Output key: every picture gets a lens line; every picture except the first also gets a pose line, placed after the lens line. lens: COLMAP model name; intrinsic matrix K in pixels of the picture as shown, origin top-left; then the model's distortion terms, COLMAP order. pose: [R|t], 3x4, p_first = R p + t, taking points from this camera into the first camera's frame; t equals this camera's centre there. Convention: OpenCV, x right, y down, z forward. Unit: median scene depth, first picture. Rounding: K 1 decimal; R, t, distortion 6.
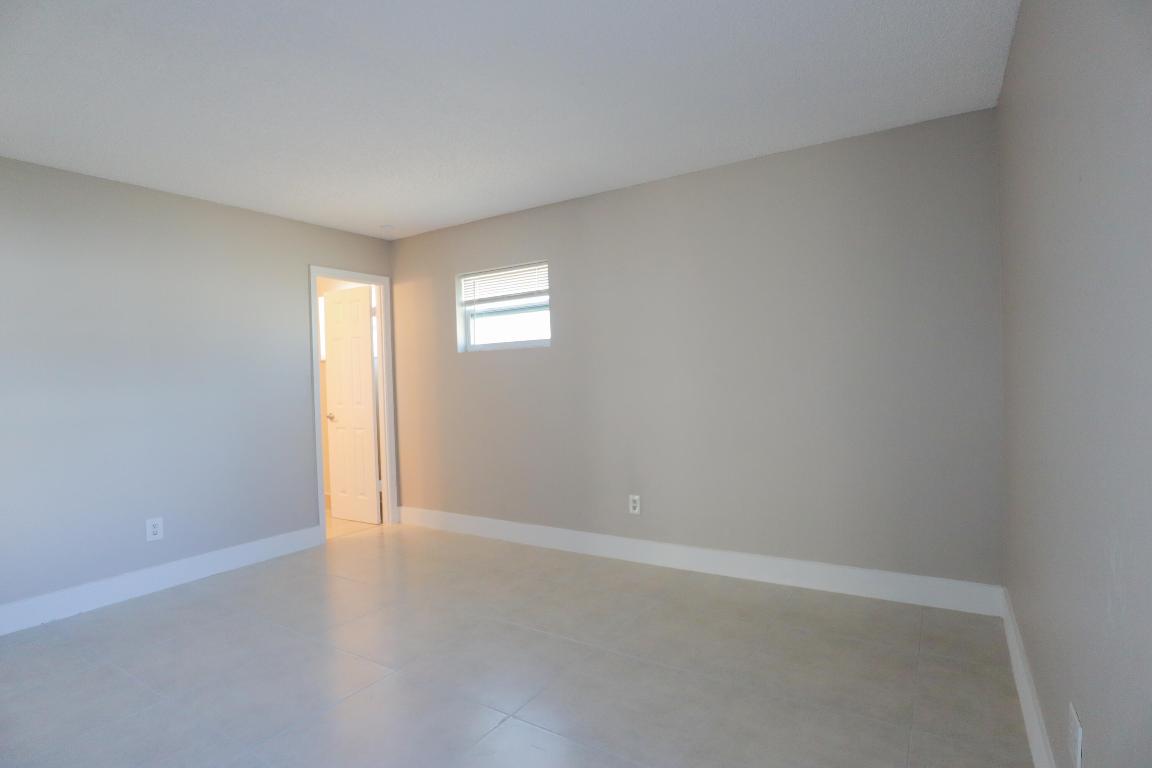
lens RADIAL K [[583.5, 0, 576.0], [0, 583.5, 384.0], [0, 0, 1]] dist [-0.047197, 0.015326]
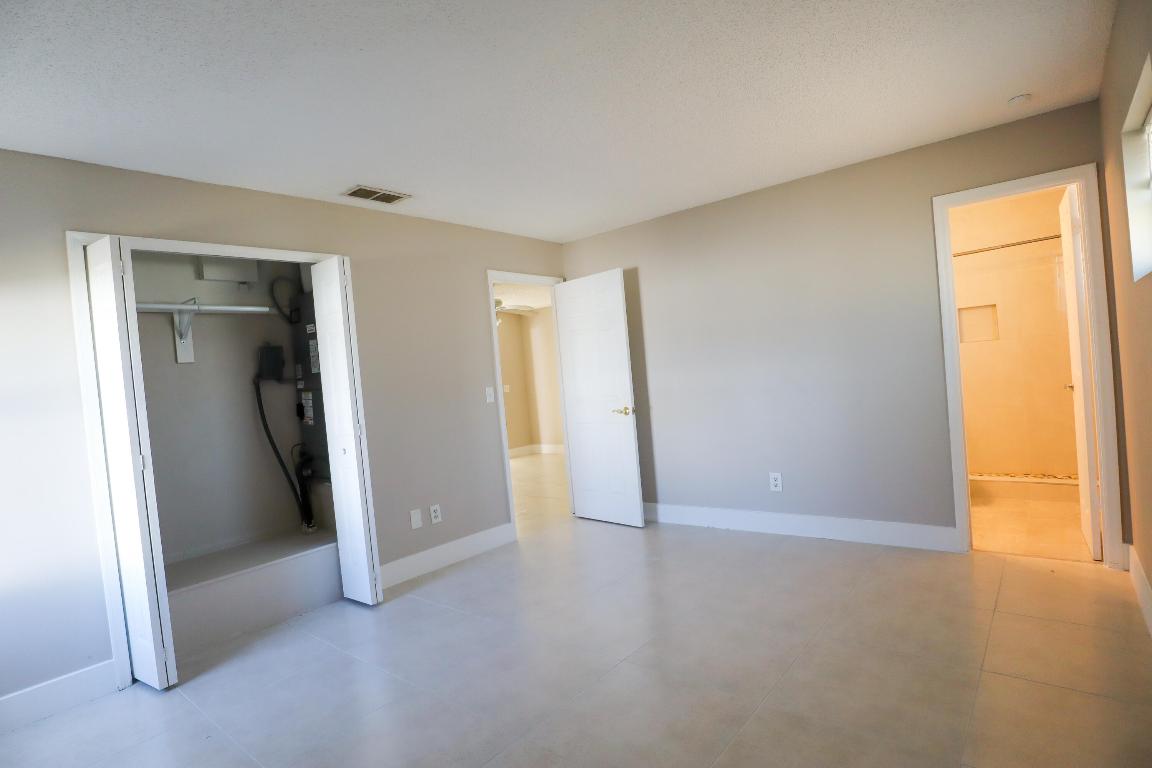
lens RADIAL K [[583.5, 0, 576.0], [0, 583.5, 384.0], [0, 0, 1]] dist [-0.047197, 0.015326]
pose [[-0.116830, 0.052041, -0.991788, 0.476203], [0.069991, 0.996575, 0.044047, -0.027116], [0.990683, -0.064270, -0.120072, 0.735350]]
